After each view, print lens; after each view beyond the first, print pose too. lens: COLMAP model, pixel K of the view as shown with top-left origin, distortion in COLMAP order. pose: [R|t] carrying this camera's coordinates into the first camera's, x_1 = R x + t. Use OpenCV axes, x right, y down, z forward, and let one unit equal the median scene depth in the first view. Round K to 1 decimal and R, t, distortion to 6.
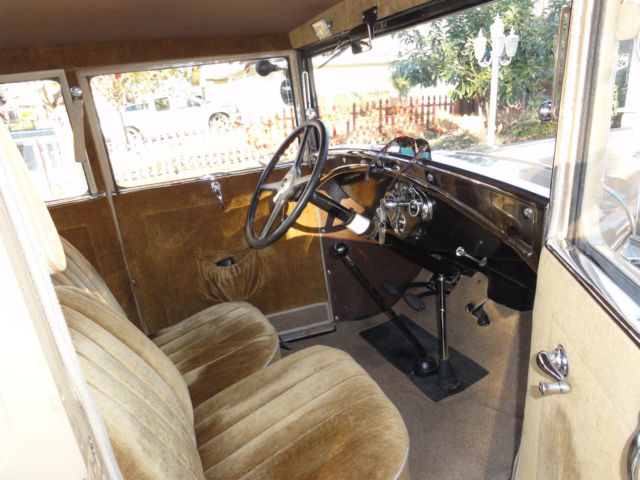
lens RADIAL K [[446.9, 0, 318.4], [0, 446.9, 241.7], [0, 0, 1]] dist [0.004401, -0.004275]
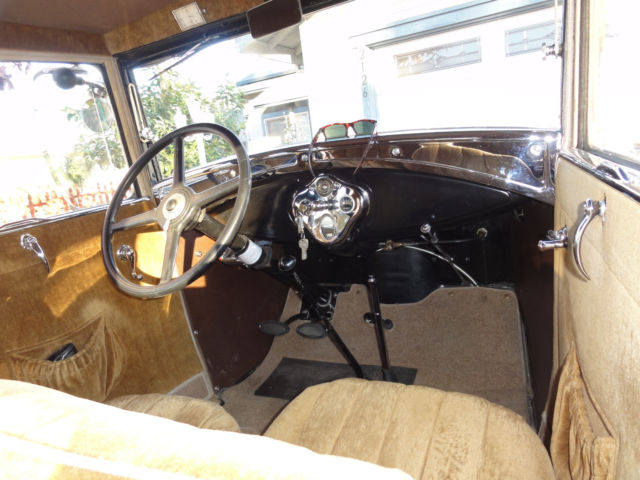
lens RADIAL K [[446.9, 0, 320.1], [0, 446.9, 239.5], [0, 0, 1]] dist [0.004401, -0.004275]
pose [[0.769365, -0.152171, 0.620421, -0.299423], [0.268013, 0.958493, -0.097265, 0.050612], [-0.579868, 0.241113, 0.778215, 0.249973]]
